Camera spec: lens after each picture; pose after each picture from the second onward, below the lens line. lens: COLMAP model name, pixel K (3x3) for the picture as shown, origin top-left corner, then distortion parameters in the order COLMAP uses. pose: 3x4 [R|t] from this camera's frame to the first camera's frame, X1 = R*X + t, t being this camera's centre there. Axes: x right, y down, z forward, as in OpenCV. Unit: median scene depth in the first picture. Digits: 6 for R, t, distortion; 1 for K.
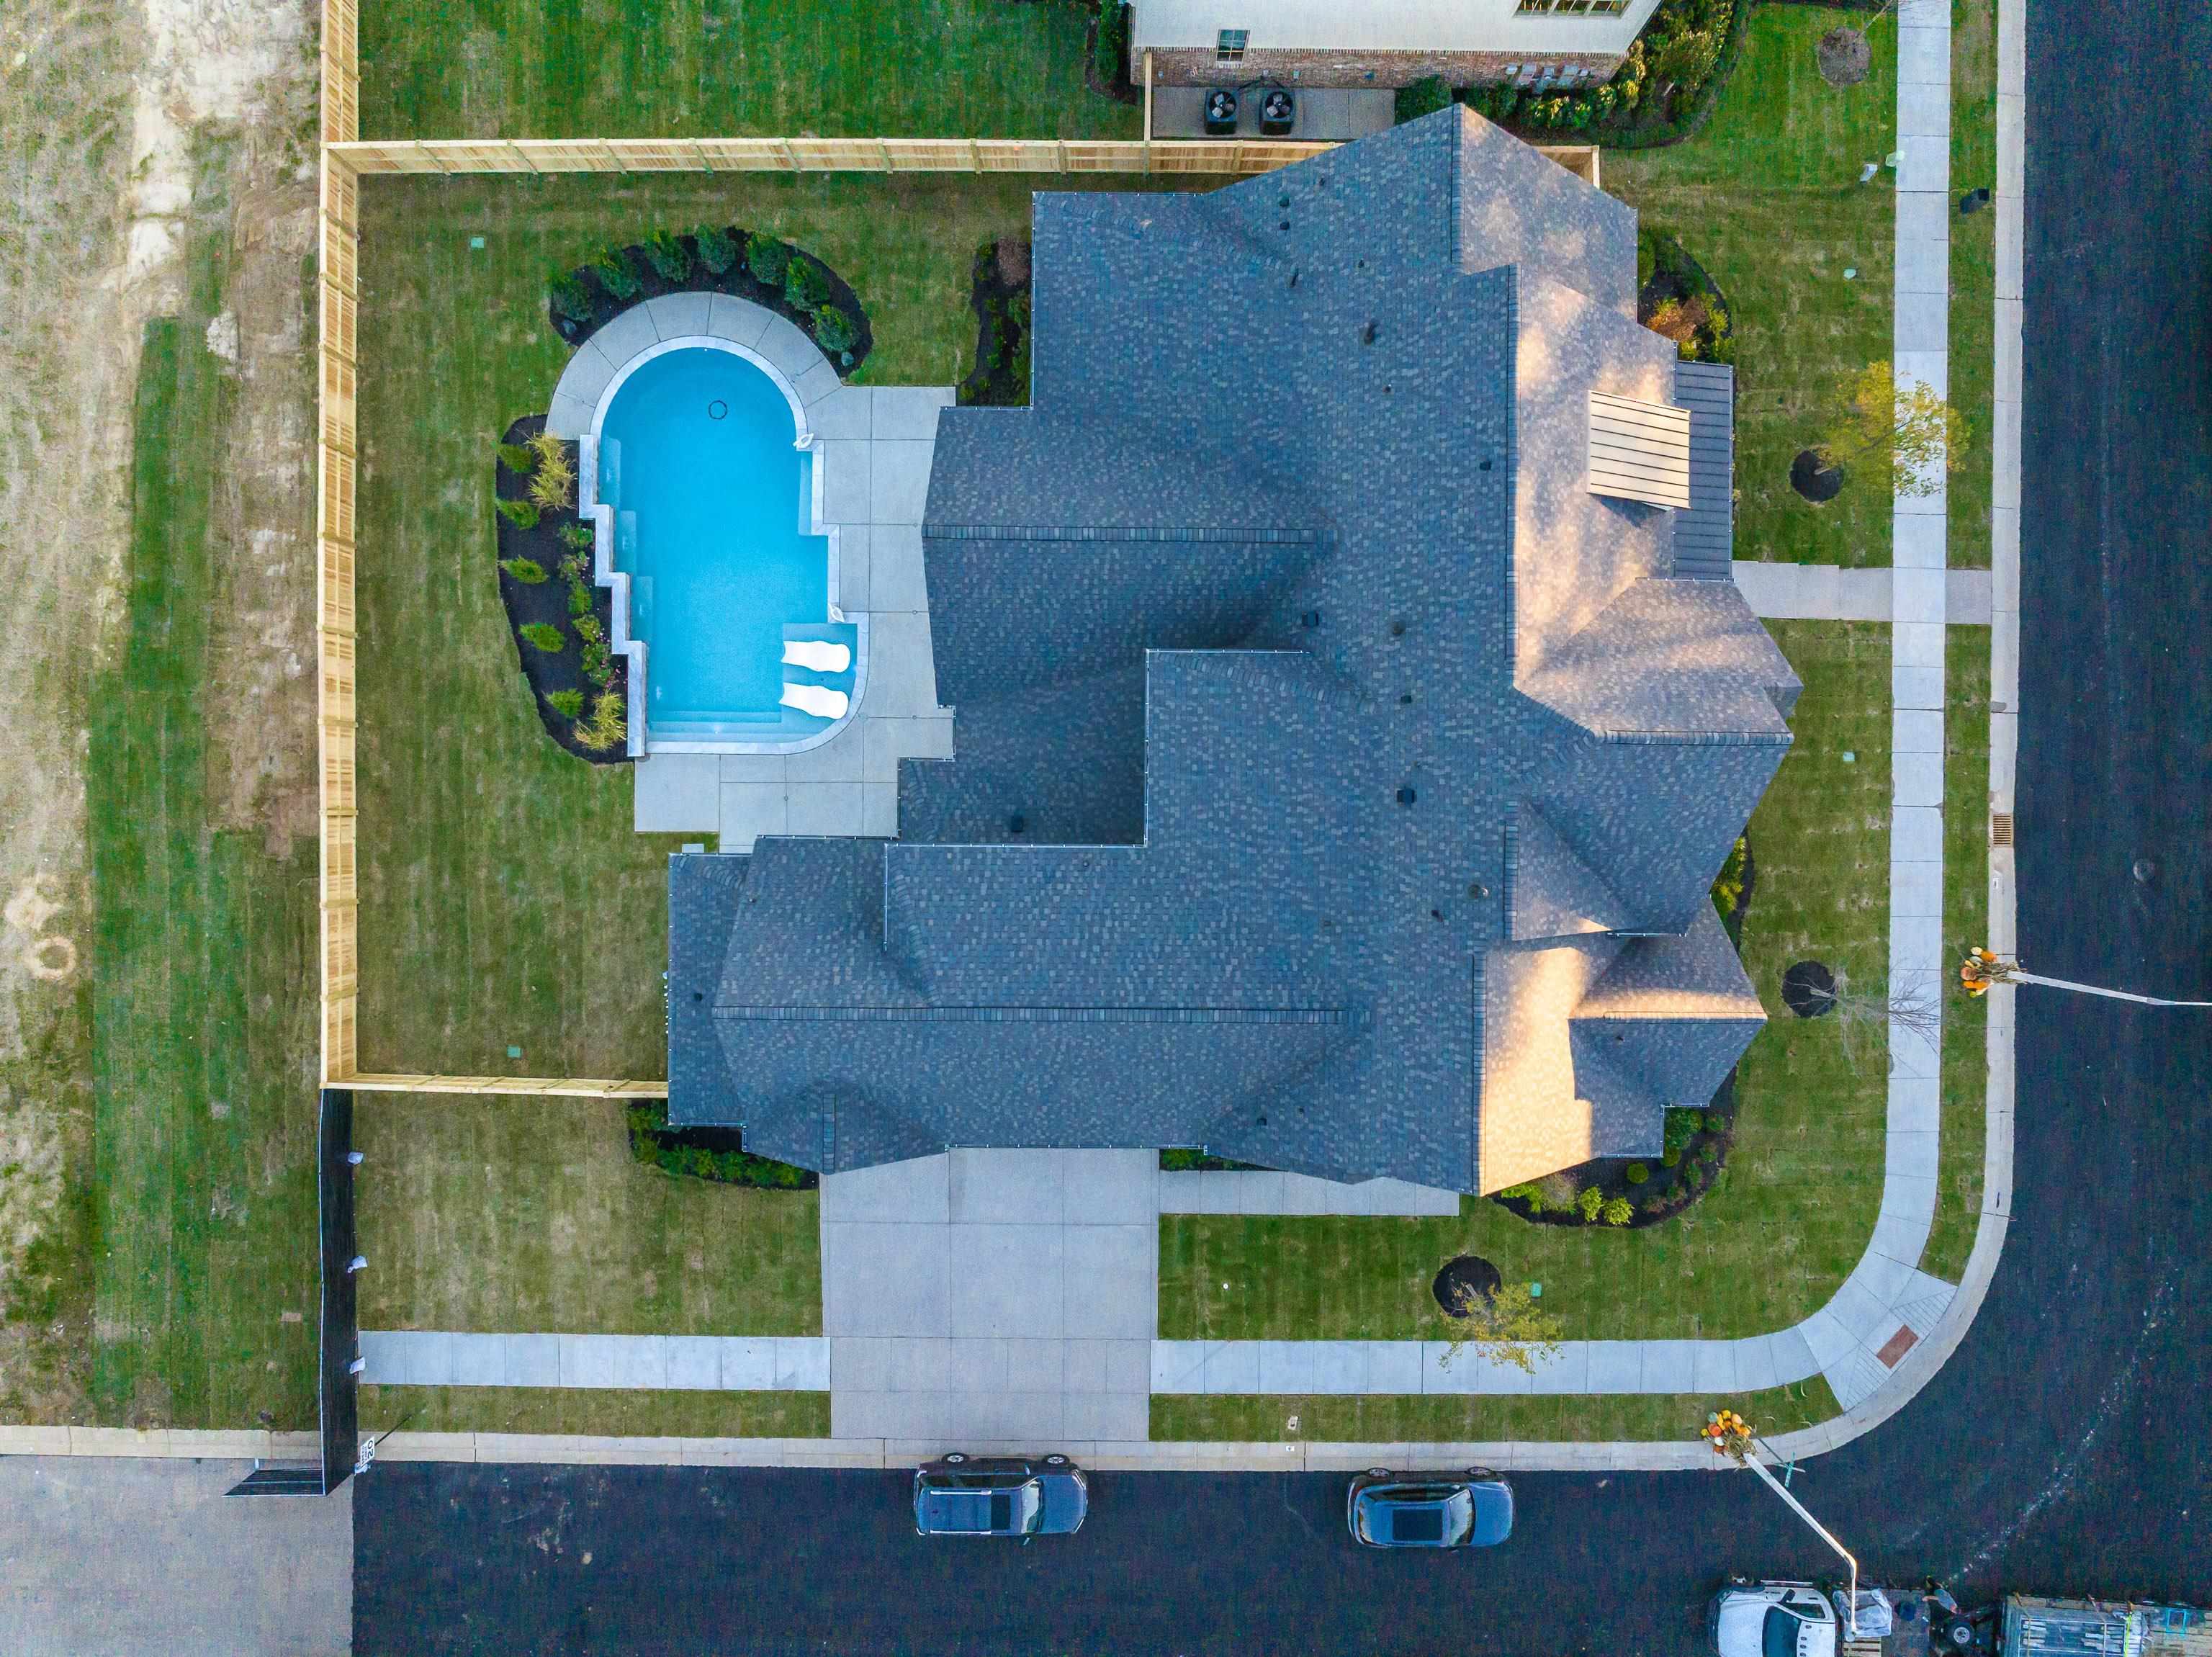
lens RADIAL K [[1559.1, 0, 1106.0], [0, 1559.1, 828.5], [0, 0, 1]] dist [-0.027935, 0.002026]
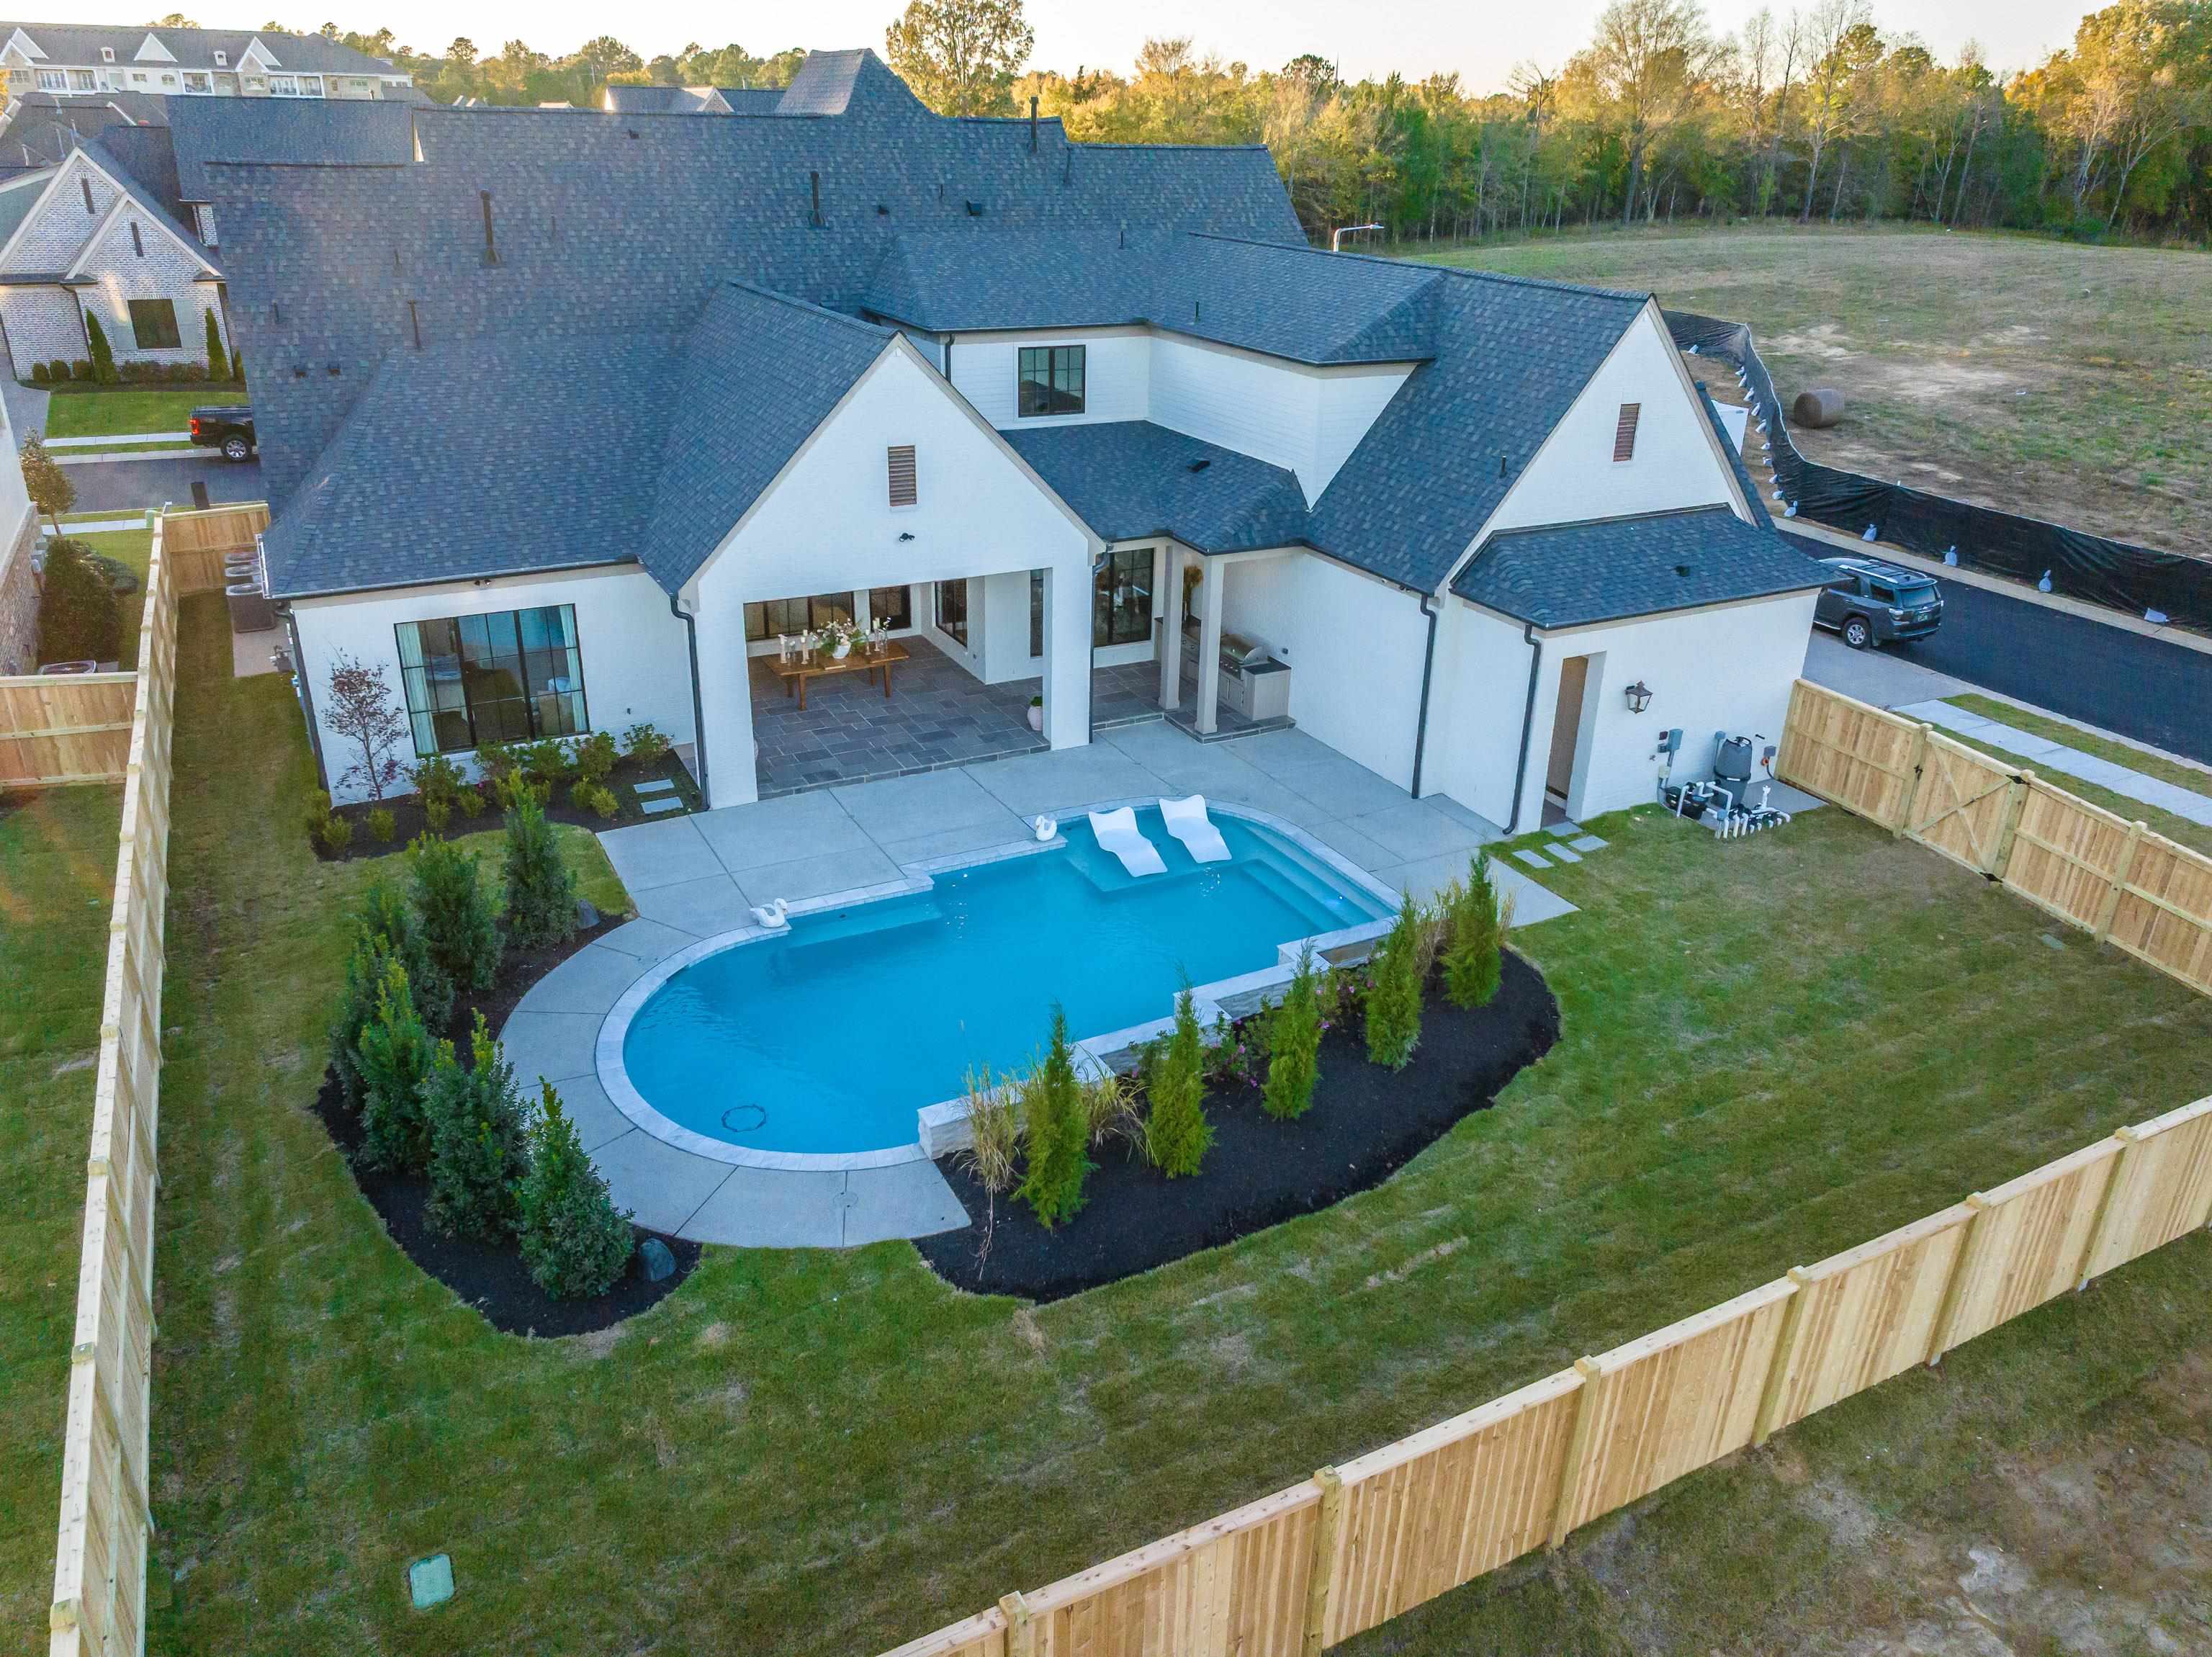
lens RADIAL K [[1559.1, 0, 1106.0], [0, 1559.1, 828.5], [0, 0, 1]] dist [-0.027935, 0.002026]
pose [[-0.480993, -0.376516, 0.791759, -0.631636], [0.876368, -0.180730, 0.446448, -0.369696], [-0.025000, 0.908610, 0.416897, 0.749095]]
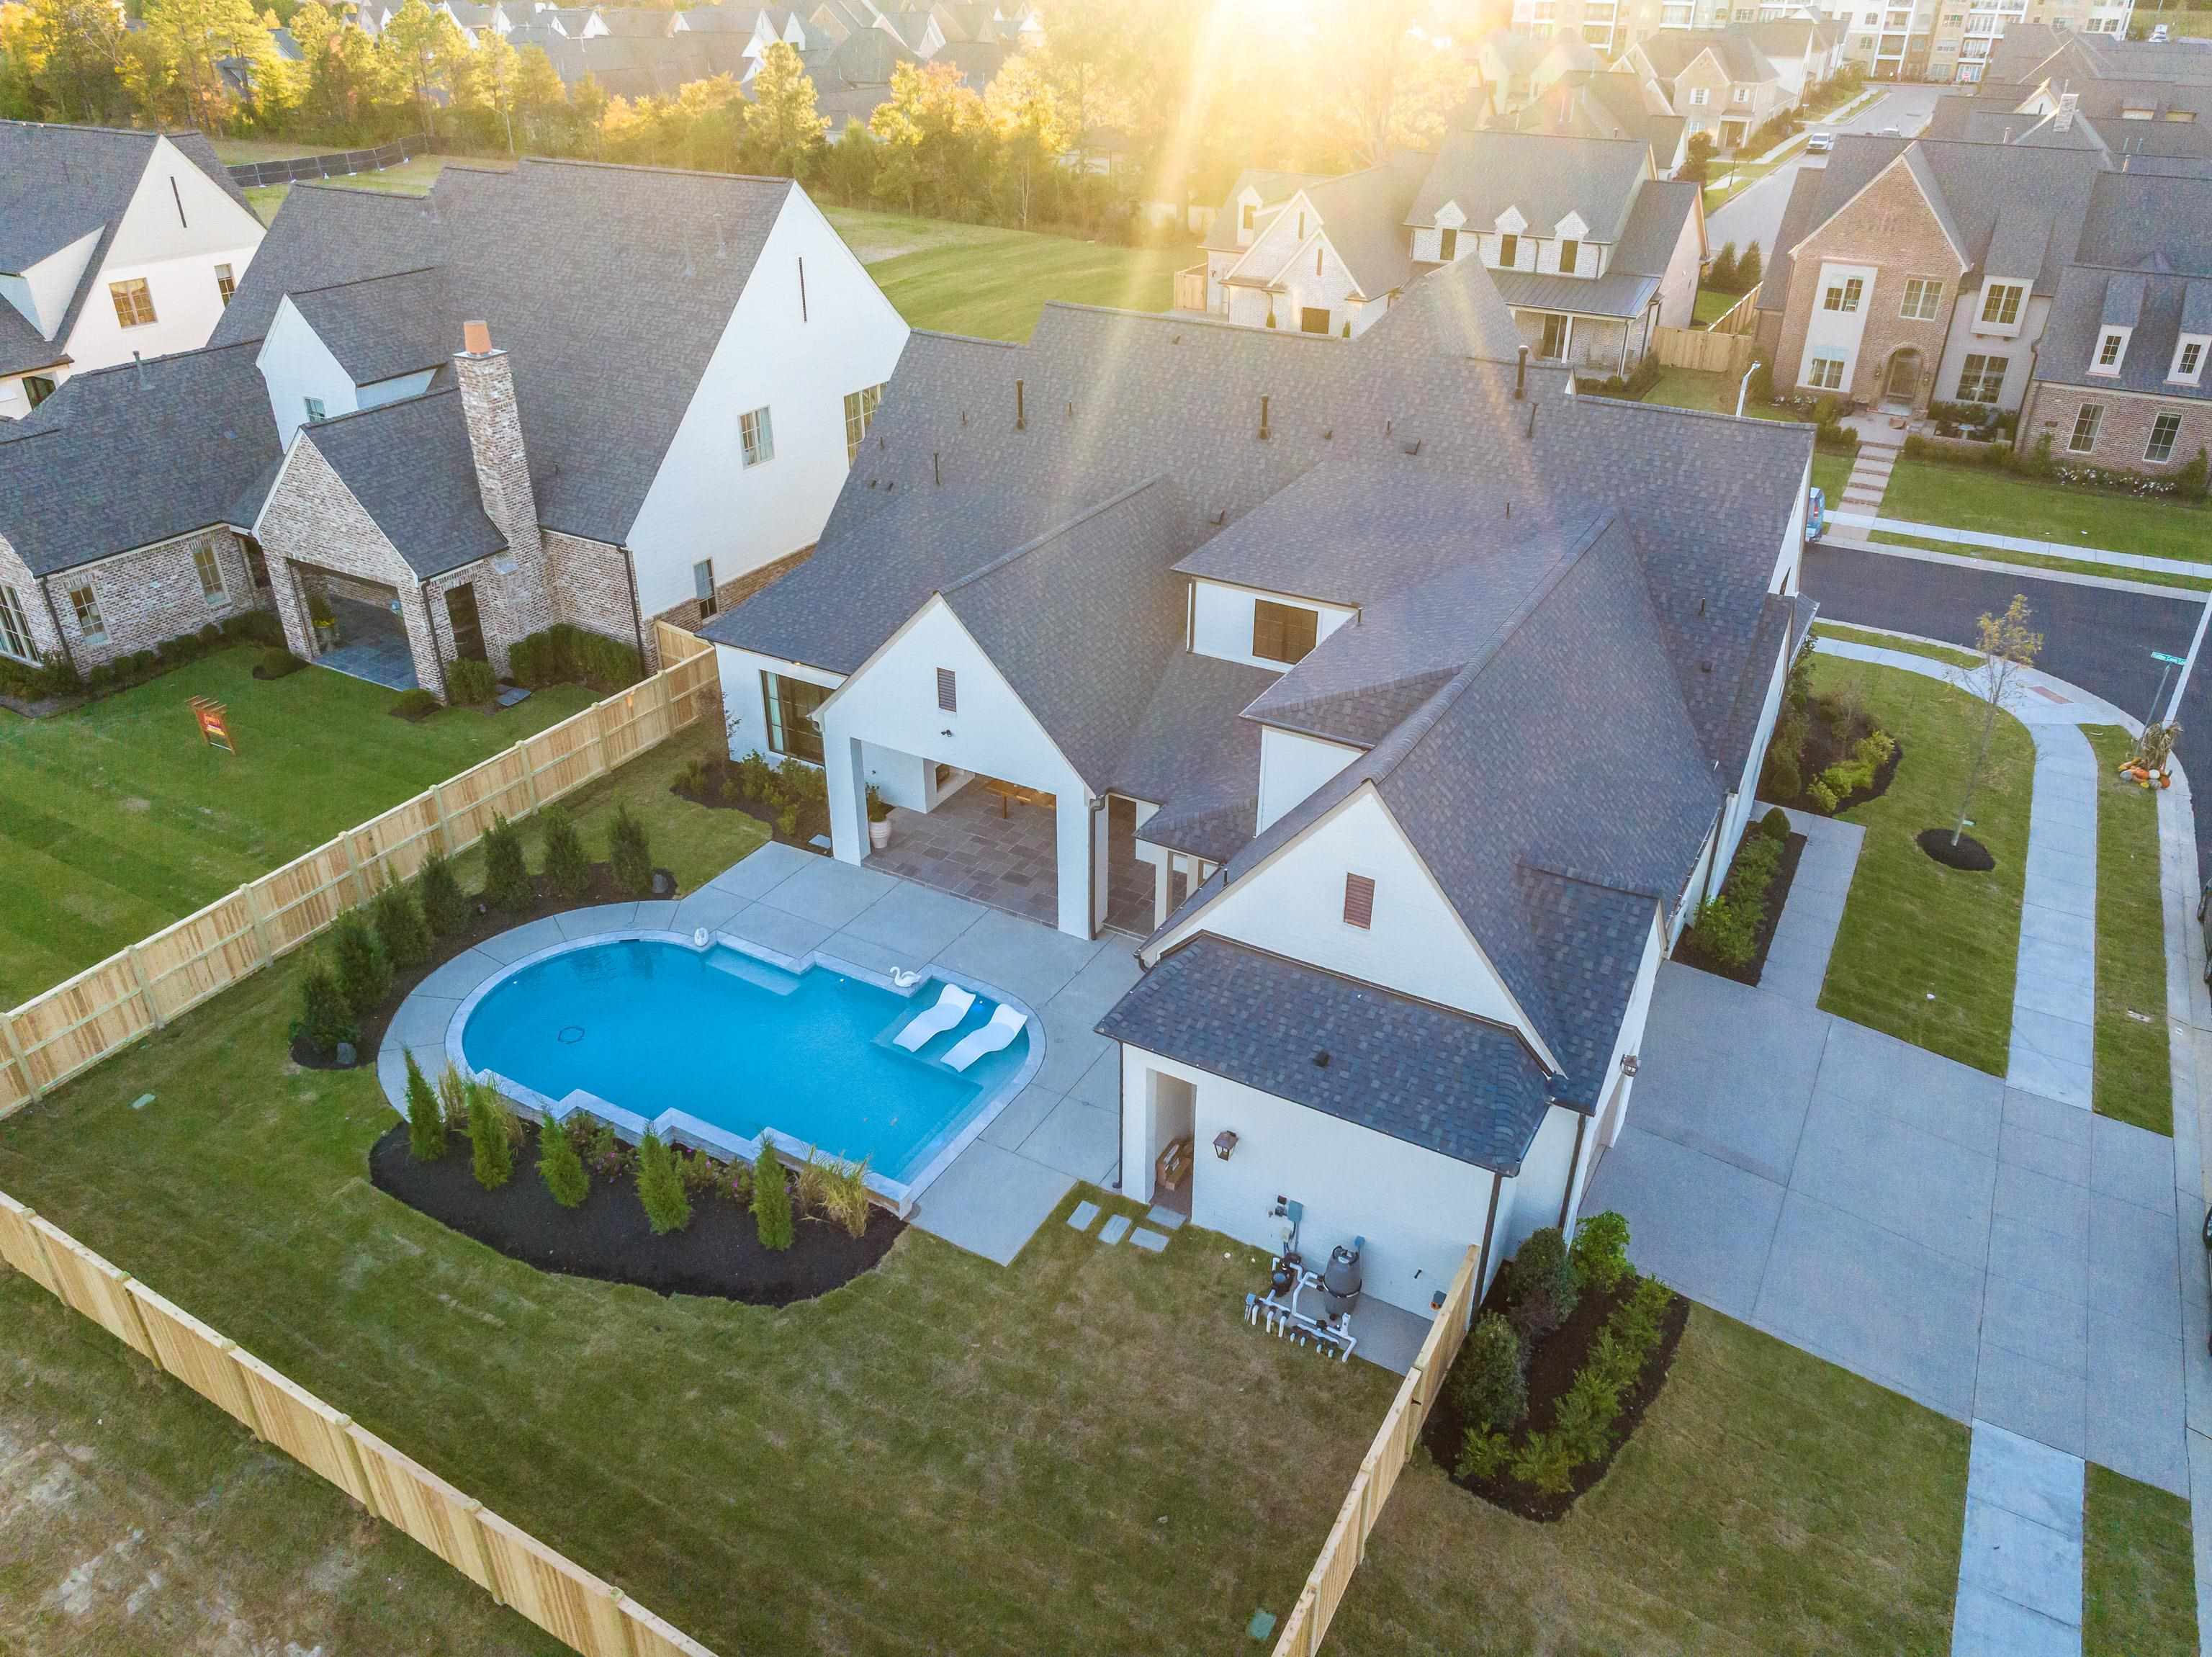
lens RADIAL K [[1559.4, 0, 1106.0], [0, 1559.4, 828.5], [0, 0, 1]] dist [-0.006666, 0.003580]
pose [[0.486709, -0.431452, 0.759581, -0.658247], [0.873548, 0.245680, -0.420184, 0.241979], [-0.005325, 0.868038, 0.496469, 0.555490]]
